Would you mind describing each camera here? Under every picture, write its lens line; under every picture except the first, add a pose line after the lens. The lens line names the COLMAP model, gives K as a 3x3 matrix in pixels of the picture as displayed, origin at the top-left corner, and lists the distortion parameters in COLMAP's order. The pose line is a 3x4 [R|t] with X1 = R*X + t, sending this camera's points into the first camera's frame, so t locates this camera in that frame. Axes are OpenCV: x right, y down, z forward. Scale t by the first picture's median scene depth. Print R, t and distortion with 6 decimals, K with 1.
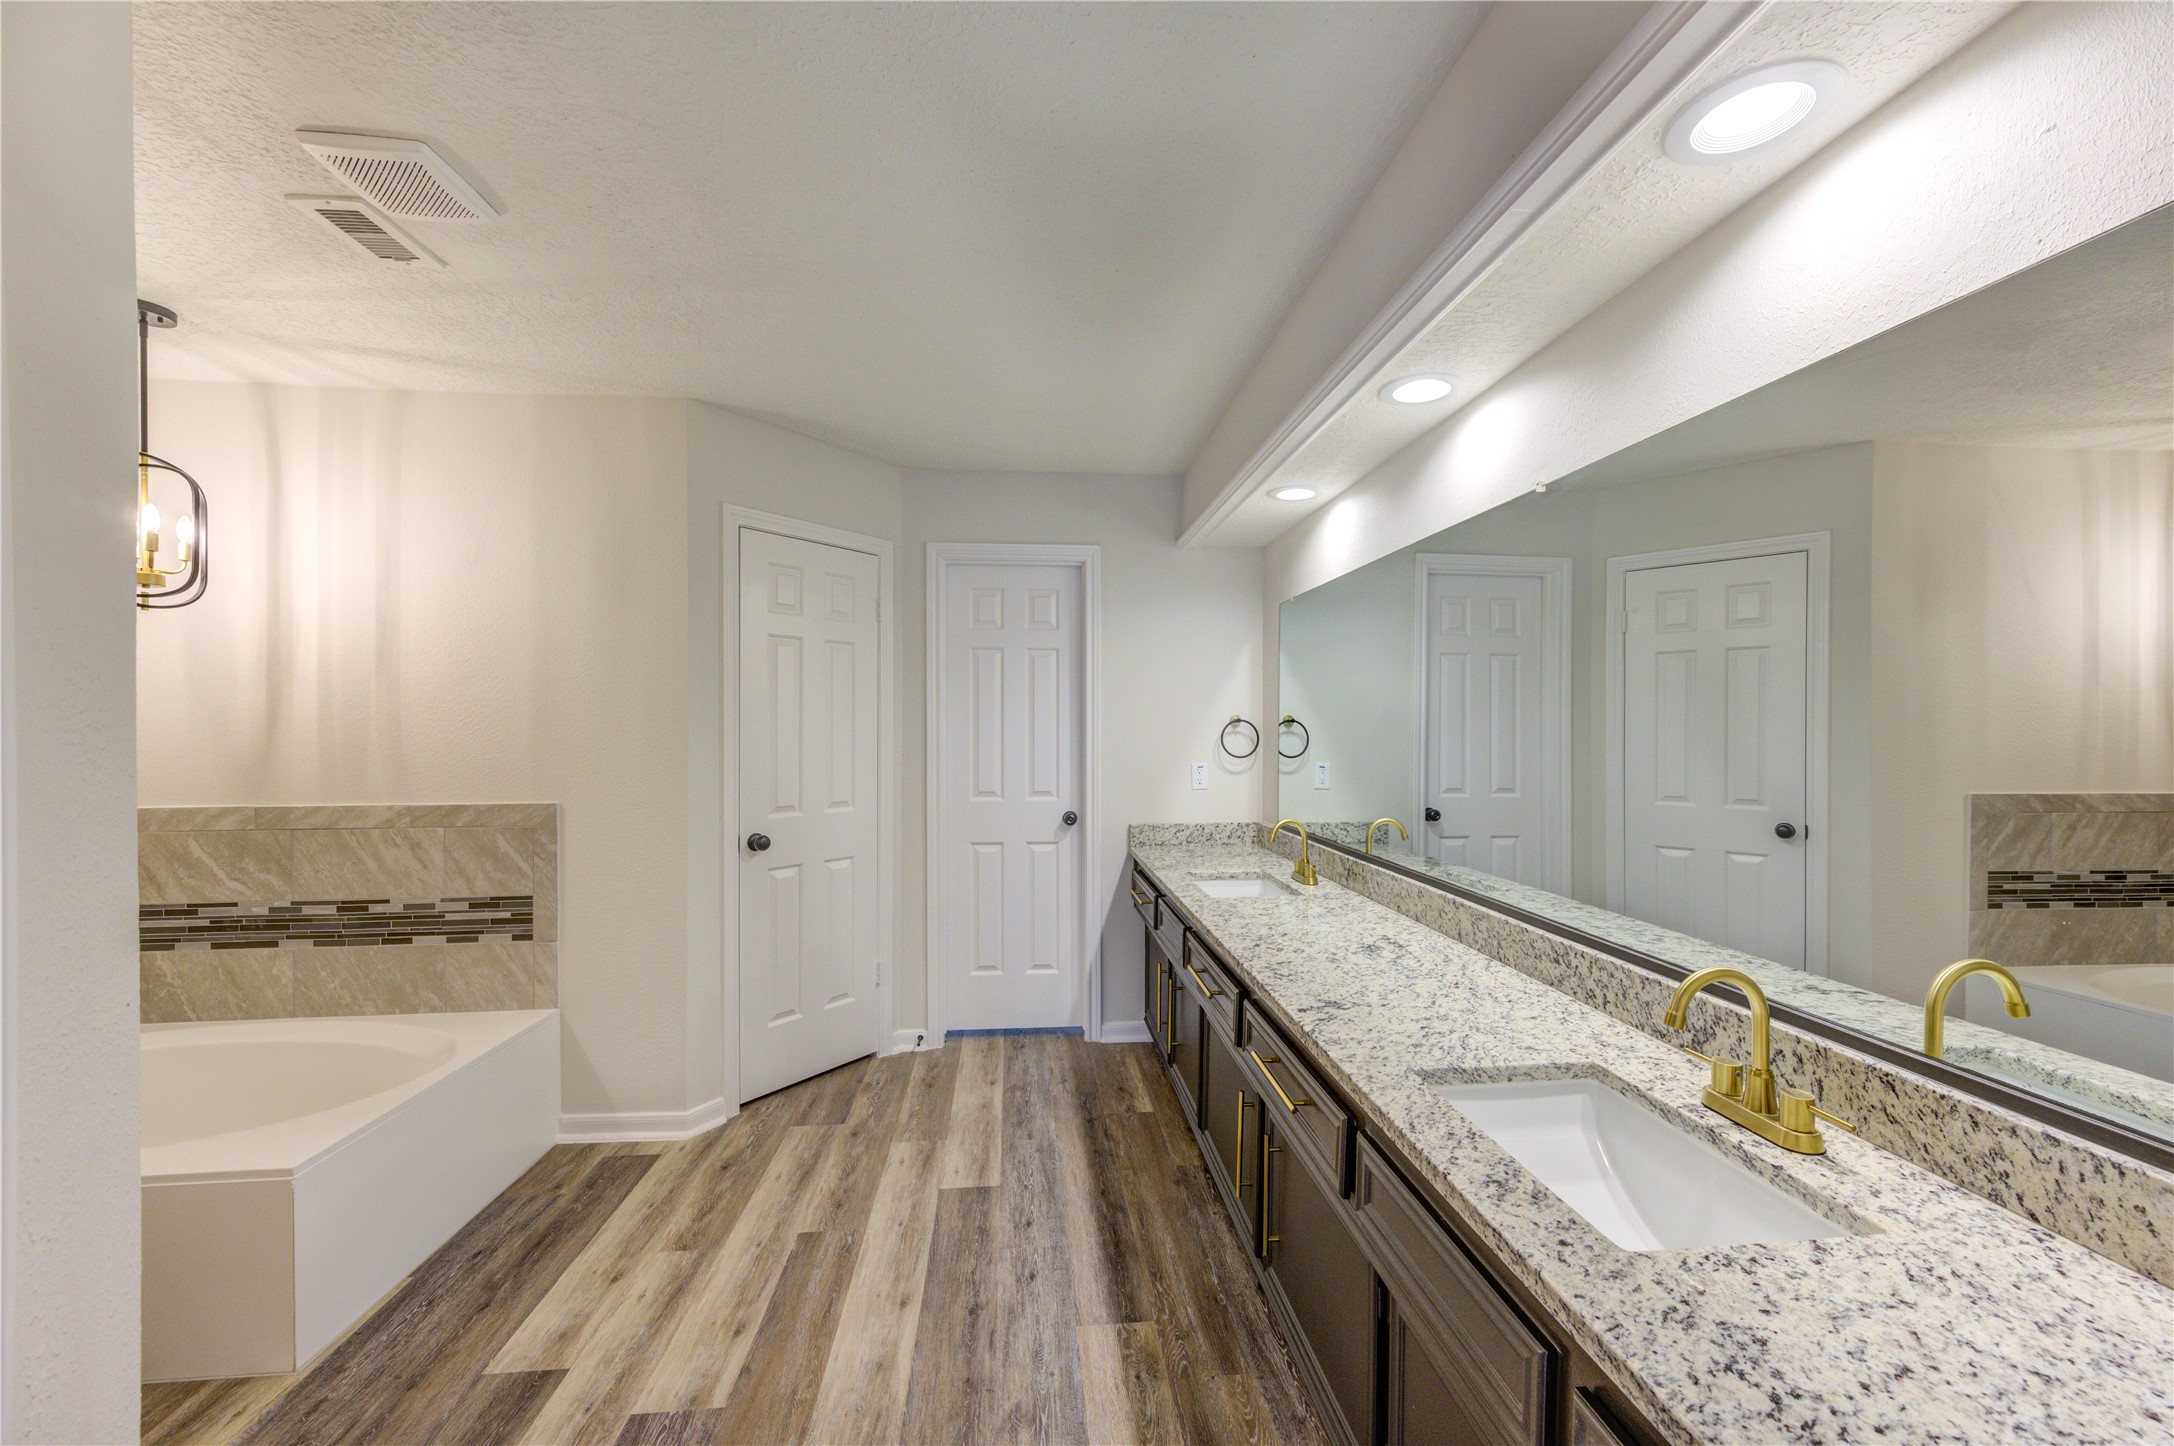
lens RADIAL K [[849.4, 0, 1103.3], [0, 849.4, 729.7], [0, 0, 1]] dist [-0.001094, -0.000420]
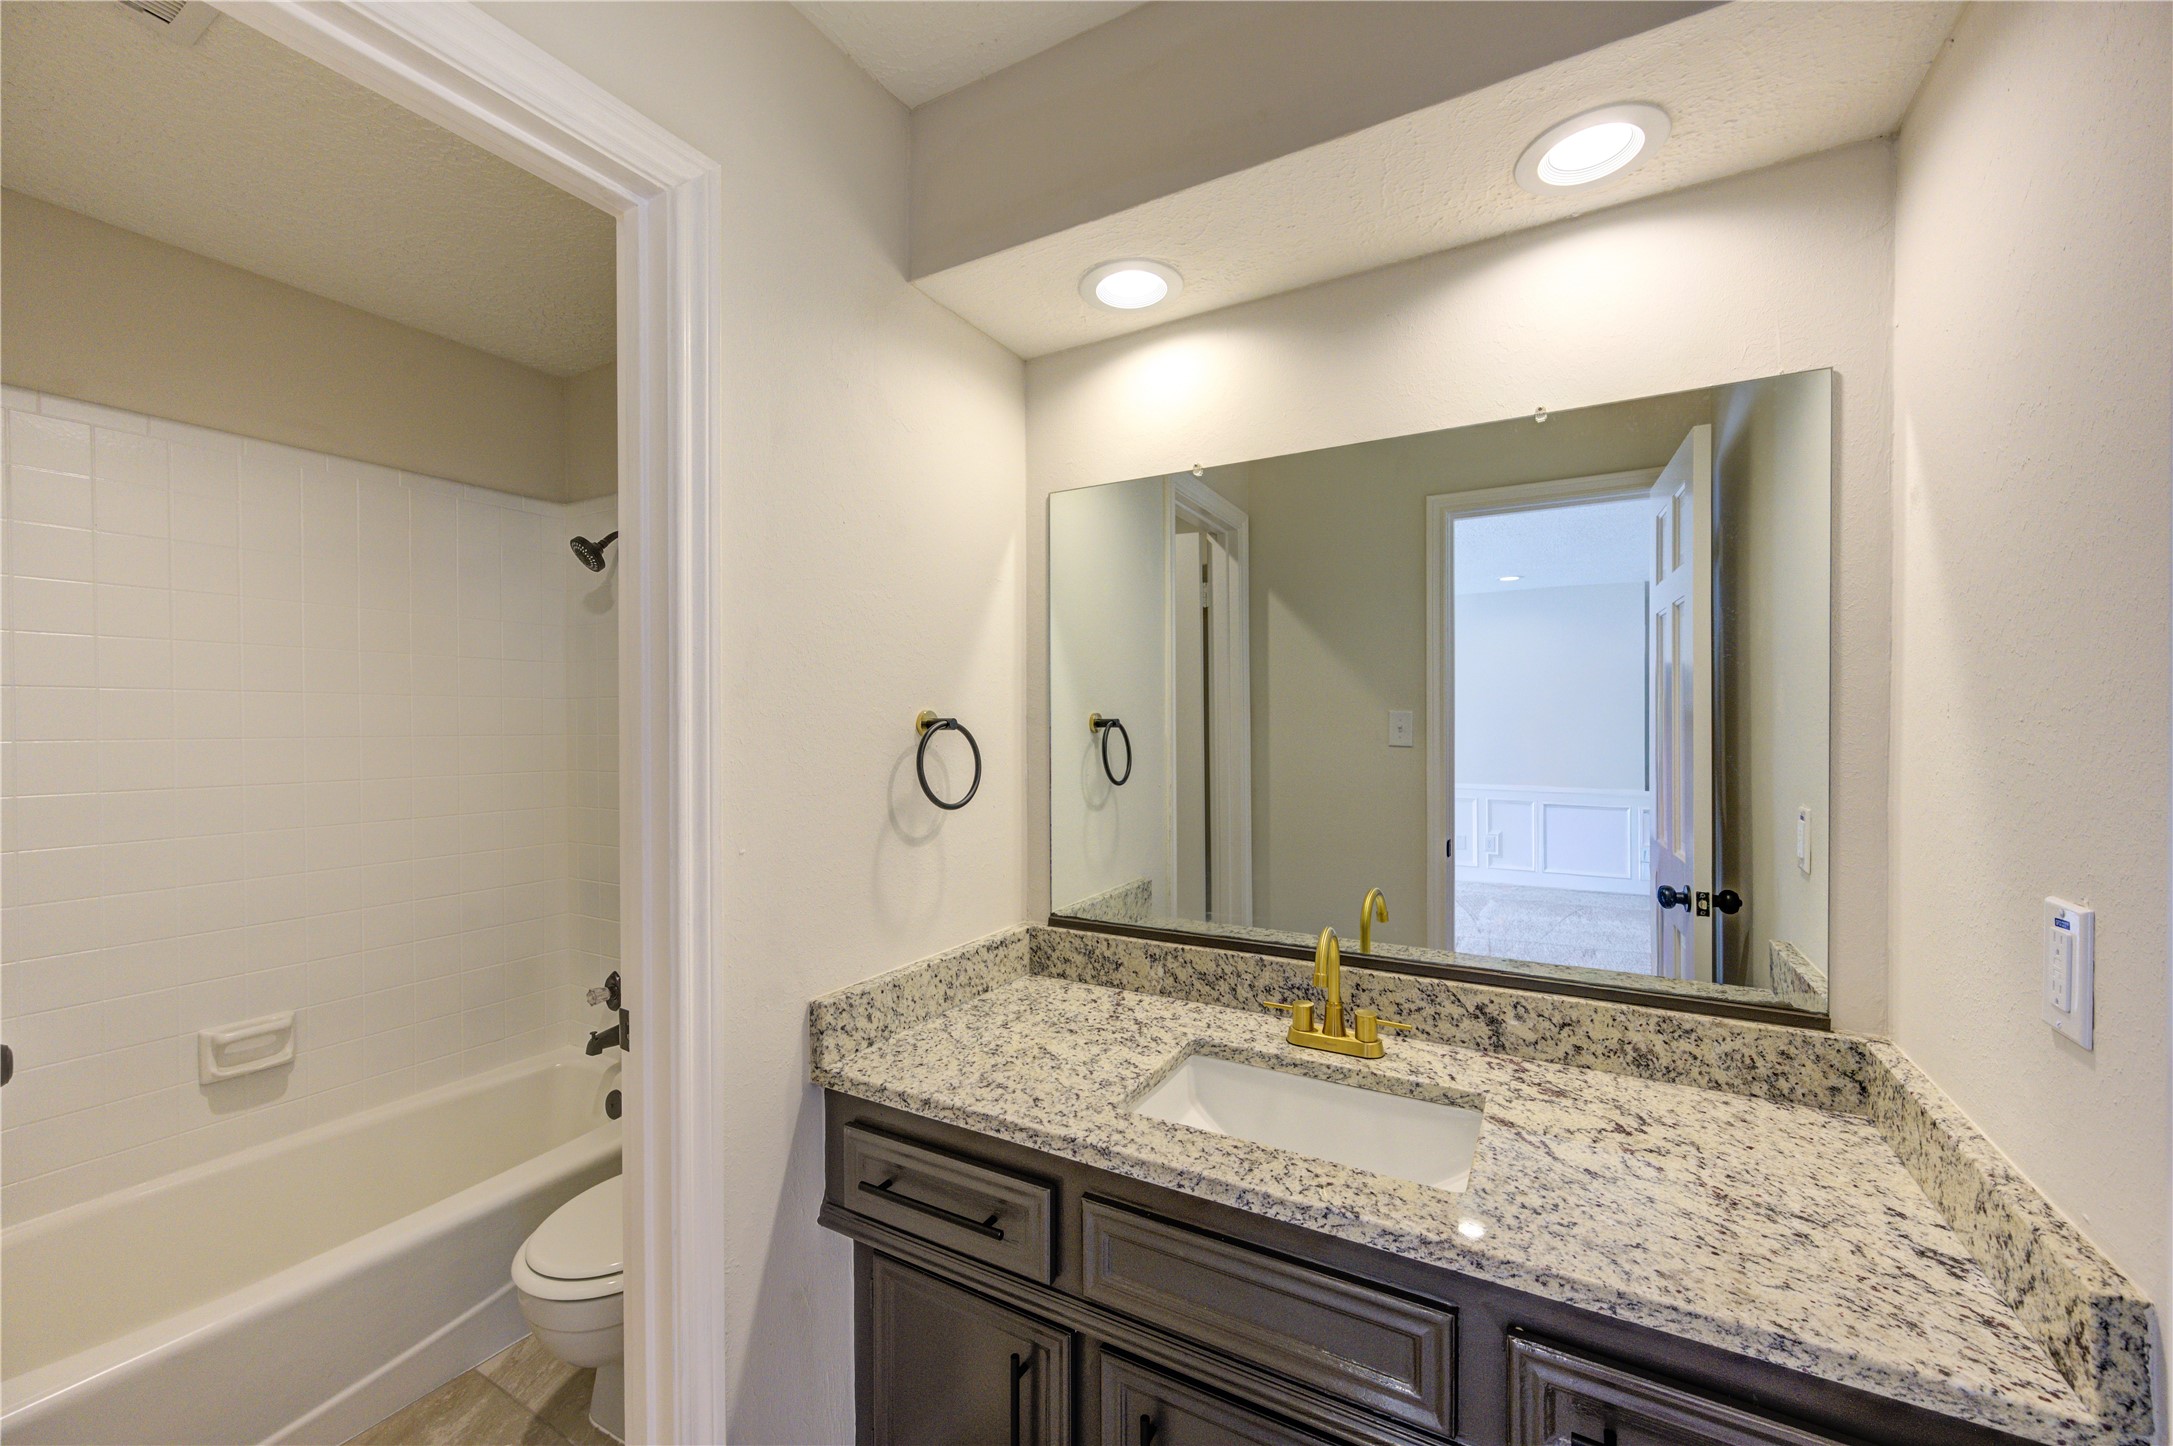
lens RADIAL K [[856.1, 0, 1079.4], [0, 856.1, 723.4], [0, 0, 1]] dist [0.000314, -0.000453]
pose [[0.587891, 0.002664, 0.808936, -0.273536], [0.002792, 0.999982, -0.005322, -0.011339], [-0.808936, 0.005387, 0.587873, 0.858948]]
